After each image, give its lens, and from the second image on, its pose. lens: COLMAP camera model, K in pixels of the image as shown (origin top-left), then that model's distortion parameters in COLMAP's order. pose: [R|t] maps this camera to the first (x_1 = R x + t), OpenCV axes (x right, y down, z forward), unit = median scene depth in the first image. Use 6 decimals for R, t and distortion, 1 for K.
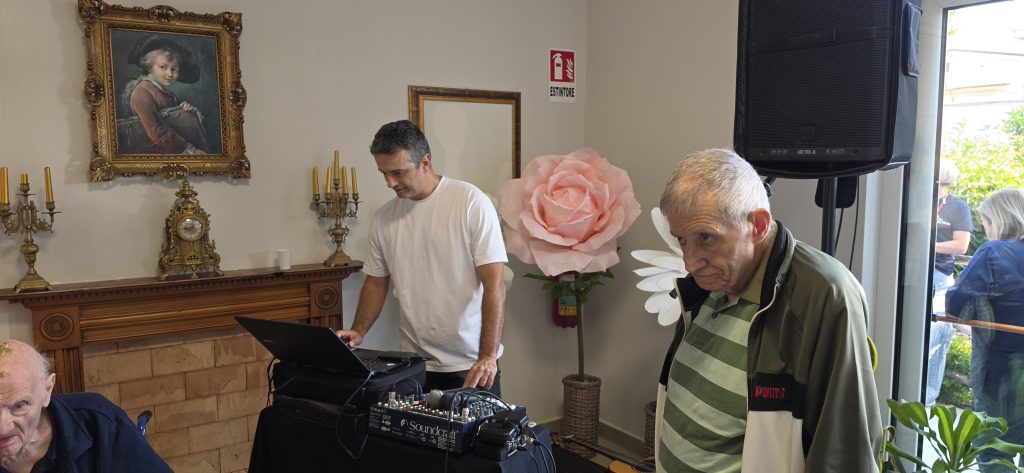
lens RADIAL K [[706.3, 0, 515.2], [0, 706.3, 239.2], [0, 0, 1]] dist [0.051989, -0.073031]
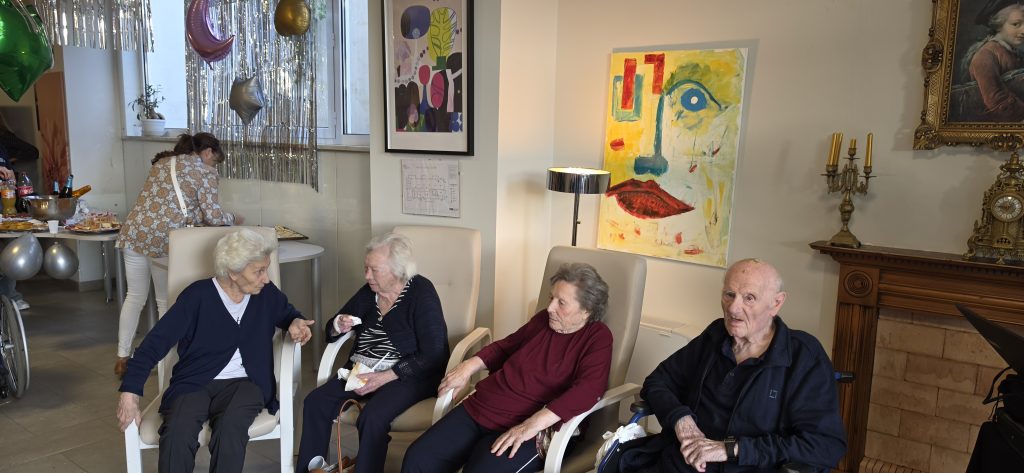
lens RADIAL K [[706.3, 0, 520.9], [0, 706.3, 252.1], [0, 0, 1]] dist [0.051989, -0.073031]
pose [[0.323899, 0.169754, -0.930738, 0.177184], [-0.121026, 0.983123, 0.137191, -0.008762], [0.938319, 0.068208, 0.338978, 0.141194]]
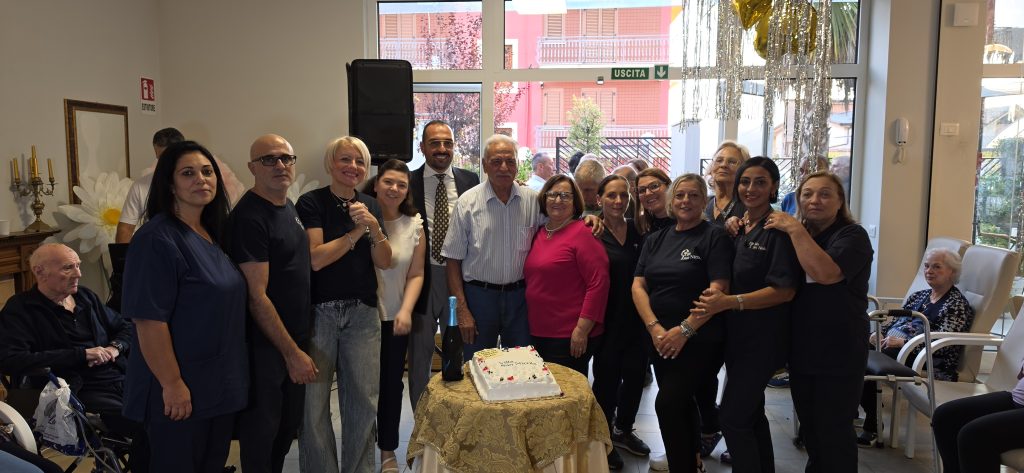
lens RADIAL K [[706.3, 0, 504.2], [0, 706.3, 245.9], [0, 0, 1]] dist [0.051989, -0.073031]
pose [[0.637246, -0.076255, 0.766878, -0.817278], [0.072577, 0.996608, 0.038789, 0.085783], [-0.767235, 0.030940, 0.640619, -0.608360]]
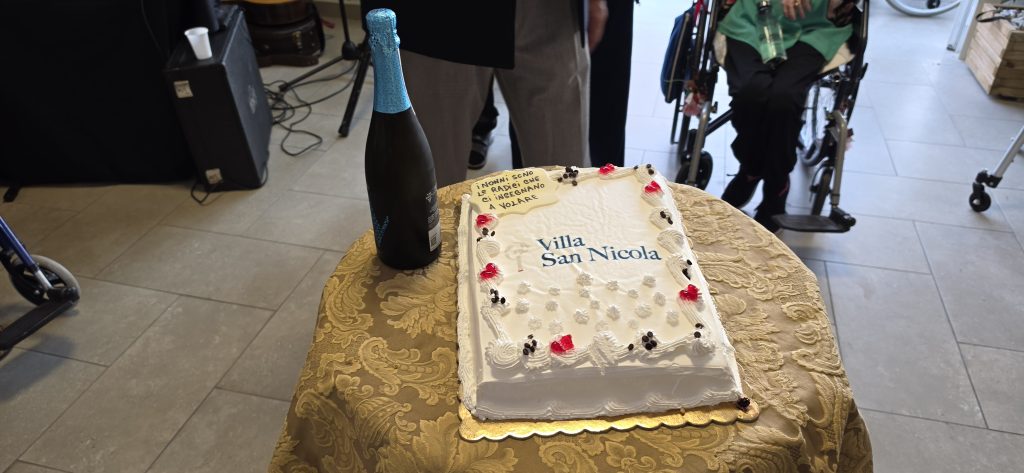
lens RADIAL K [[706.3, 0, 517.9], [0, 706.3, 241.5], [0, 0, 1]] dist [0.051989, -0.073031]
pose [[0.739299, -0.384894, 0.552533, -0.286937], [0.069125, 0.859585, 0.506295, 0.128070], [-0.669819, -0.336110, 0.662097, -0.189136]]
